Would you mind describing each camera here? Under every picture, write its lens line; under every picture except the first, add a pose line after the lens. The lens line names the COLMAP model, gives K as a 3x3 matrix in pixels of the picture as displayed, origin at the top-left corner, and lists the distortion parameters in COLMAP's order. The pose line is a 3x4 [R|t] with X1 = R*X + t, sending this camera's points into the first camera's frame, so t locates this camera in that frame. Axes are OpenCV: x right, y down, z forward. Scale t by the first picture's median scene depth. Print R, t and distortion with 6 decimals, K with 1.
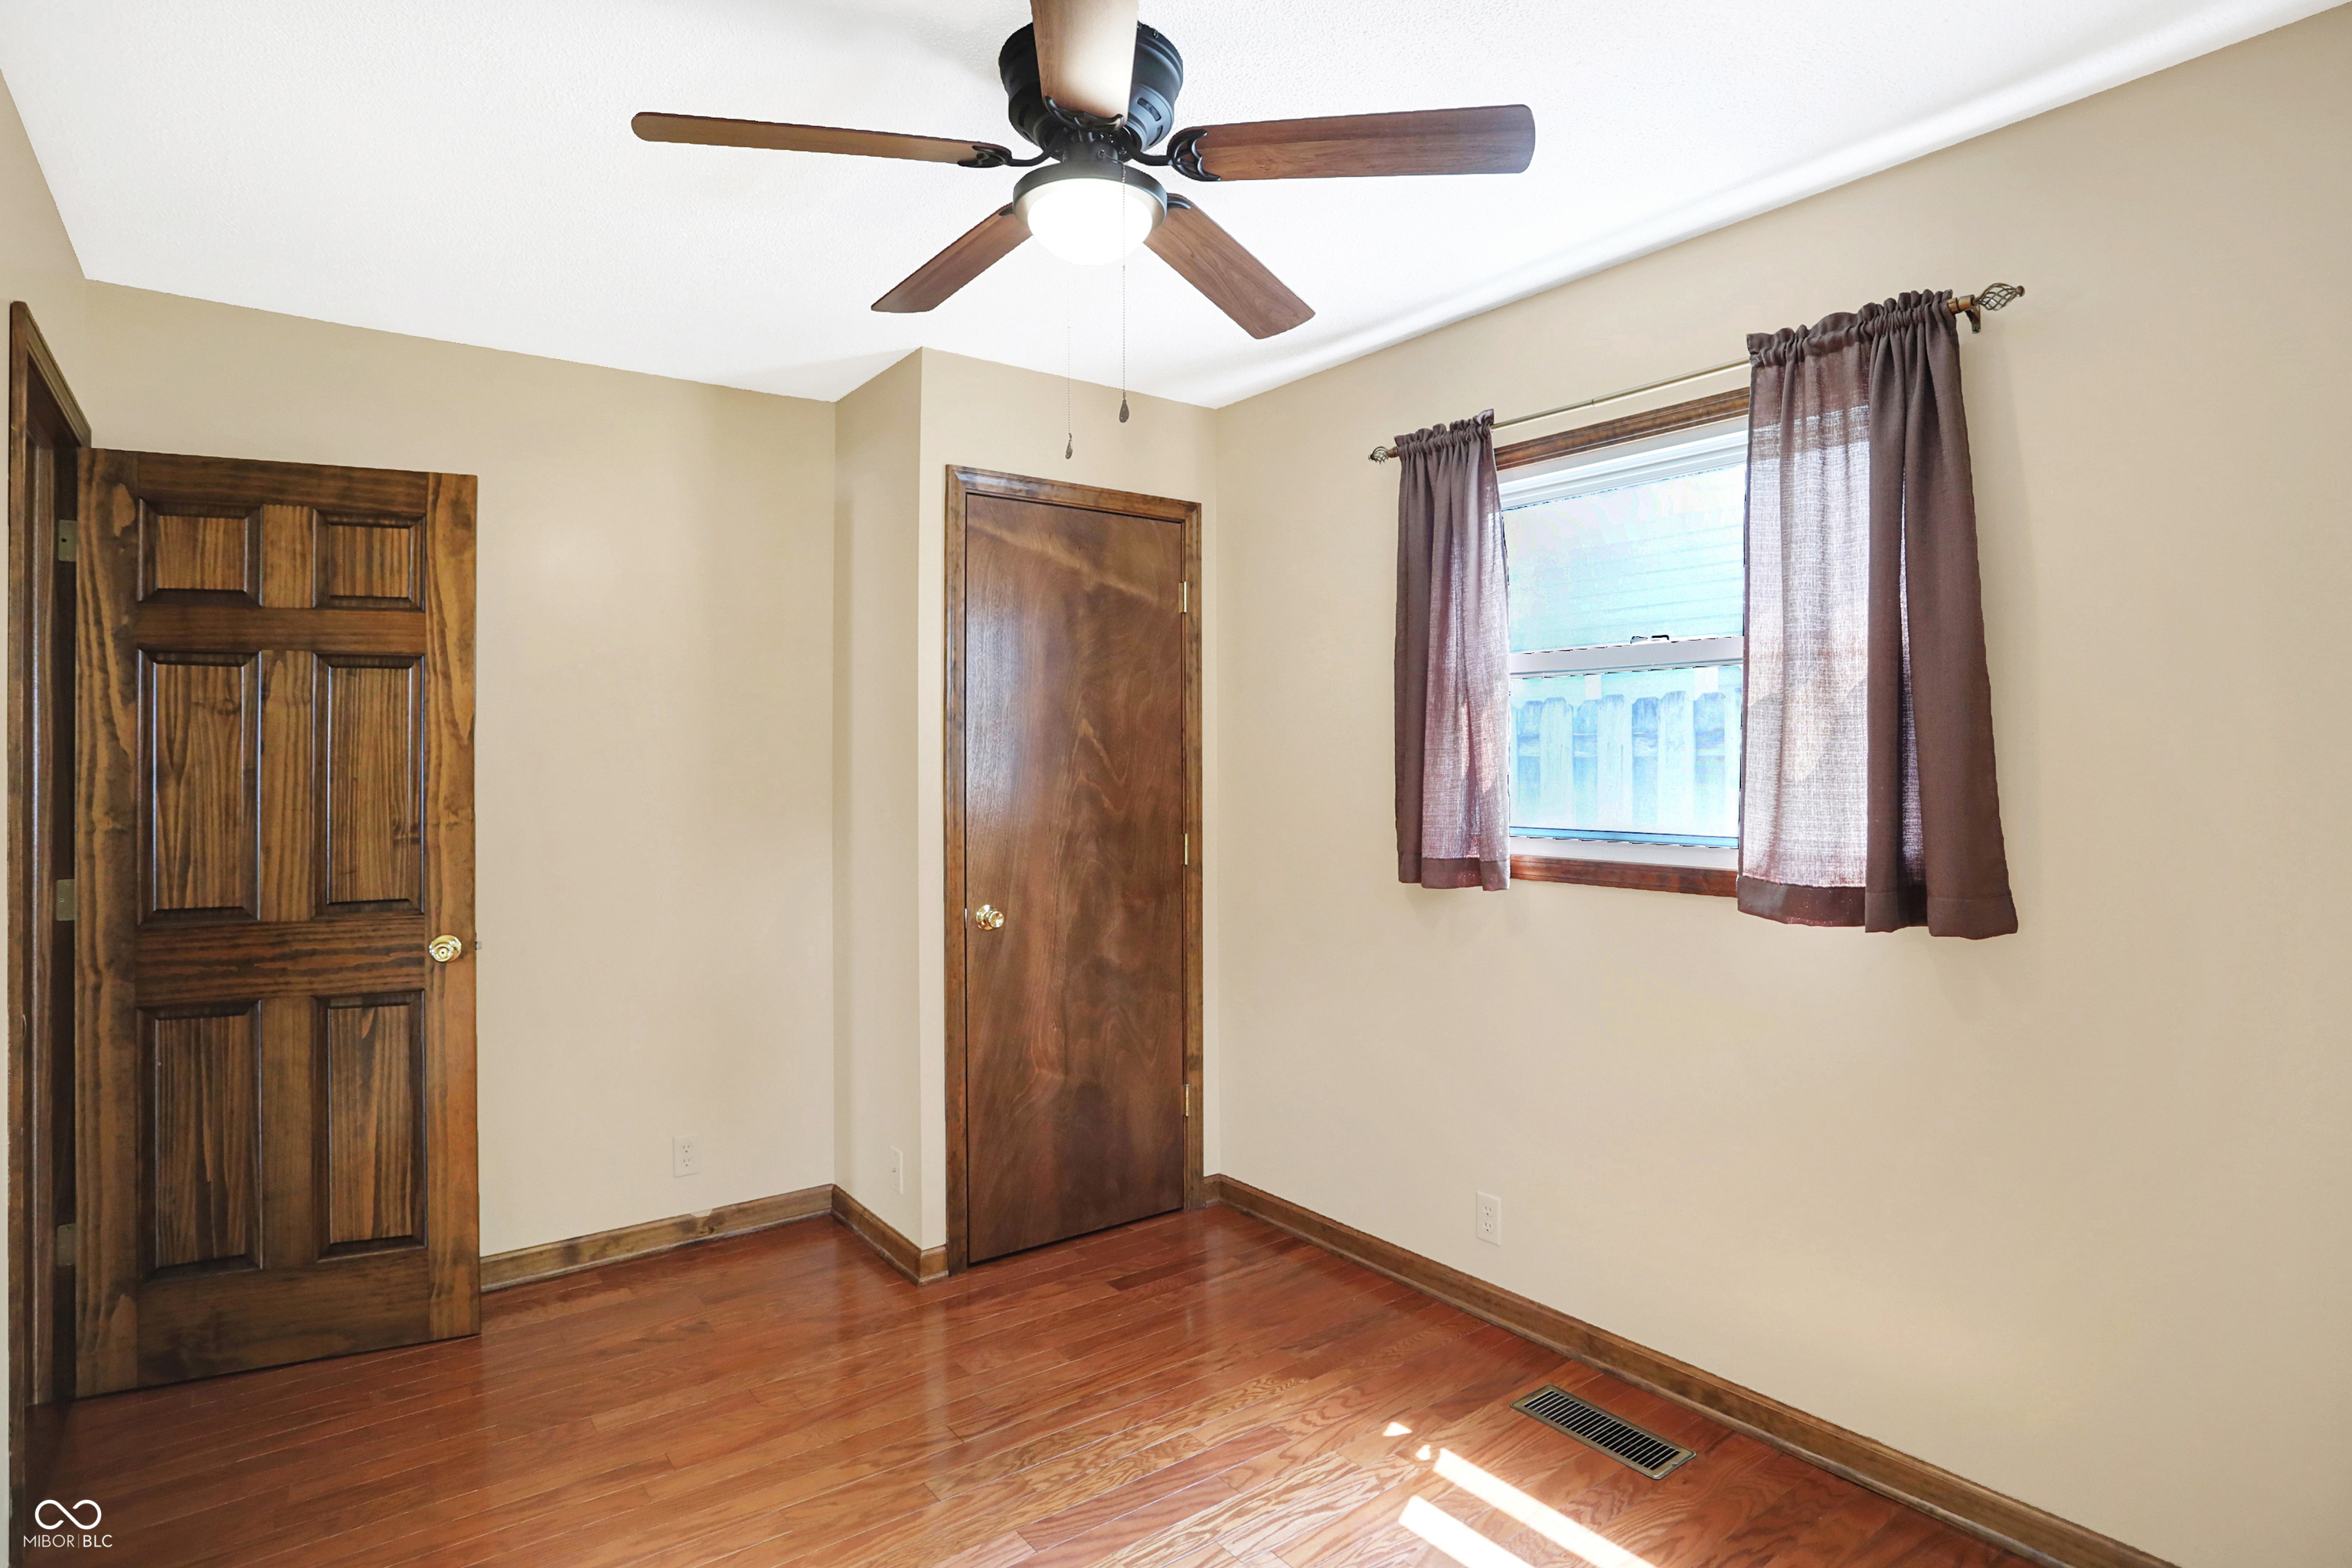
lens RADIAL K [[1246.6, 0, 1170.8], [0, 1246.6, 763.0], [0, 0, 1]] dist [-0.018080, 0.006796]
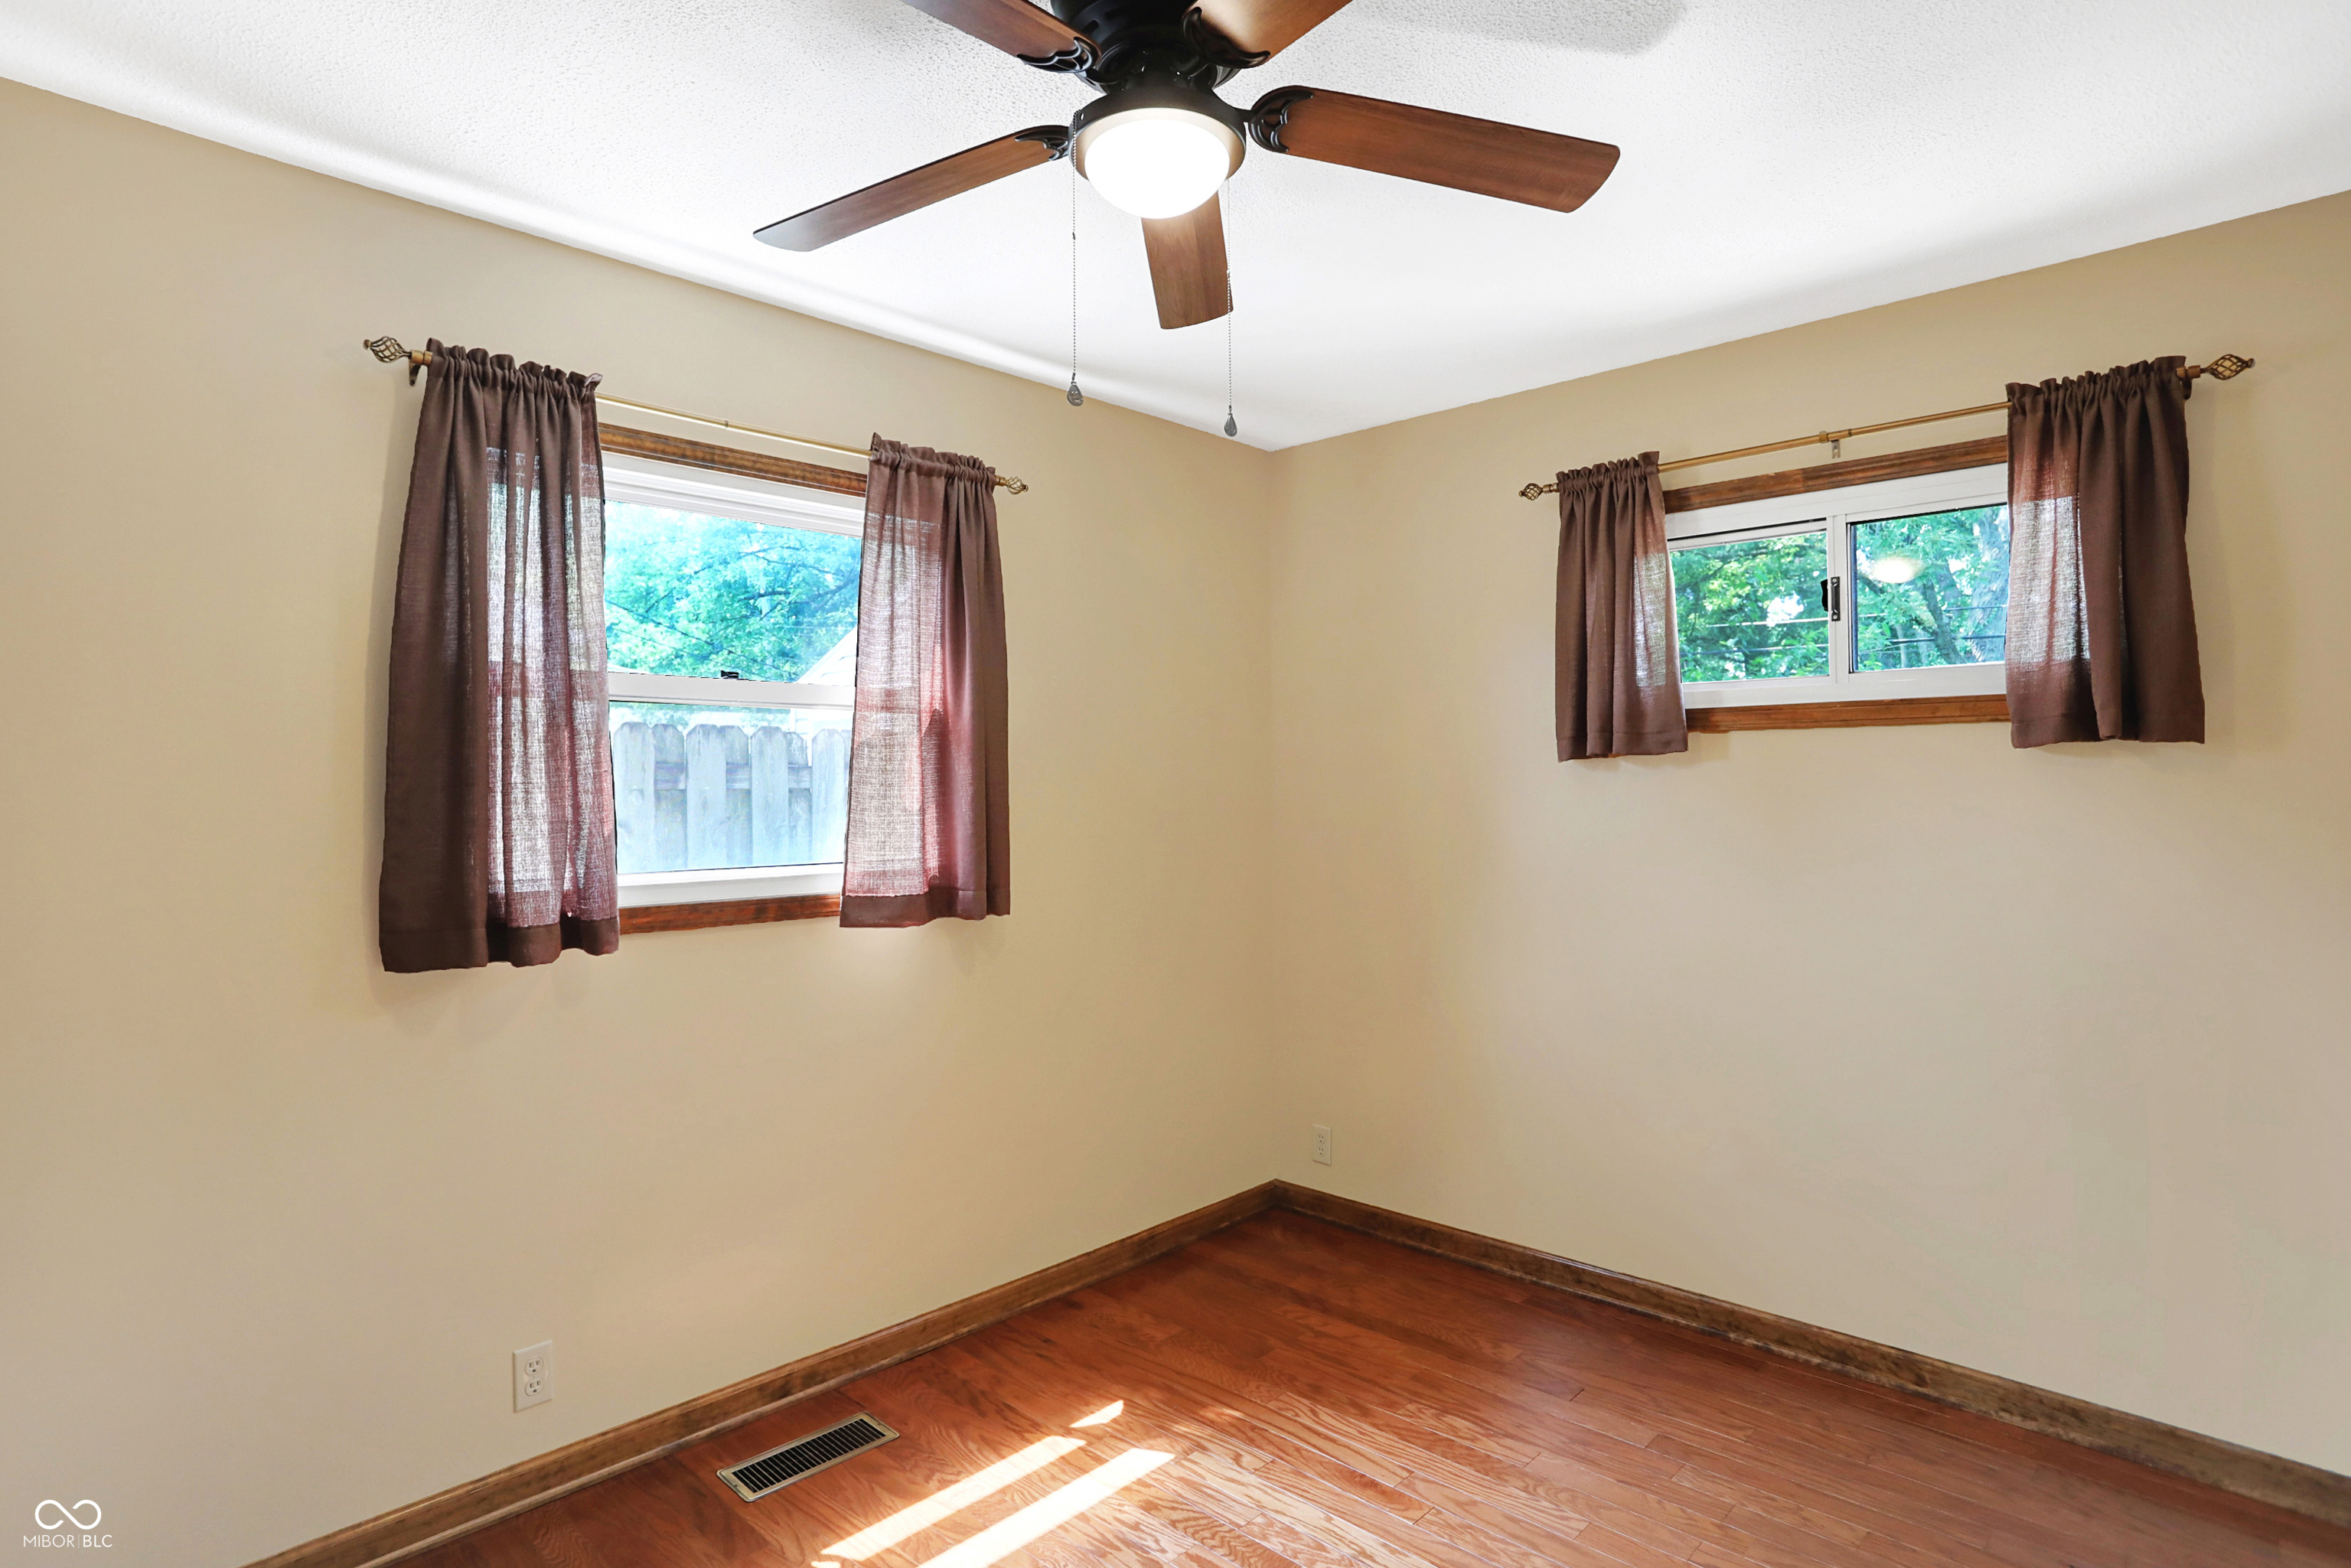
lens RADIAL K [[1246.1, 0, 1169.5], [0, 1246.1, 780.6], [0, 0, 1]] dist [-0.018080, 0.006796]
pose [[-0.159254, 0.007186, 0.987211, -0.537906], [0.010131, 0.999933, -0.005644, -0.004053], [-0.987186, 0.009103, -0.159316, 0.660806]]
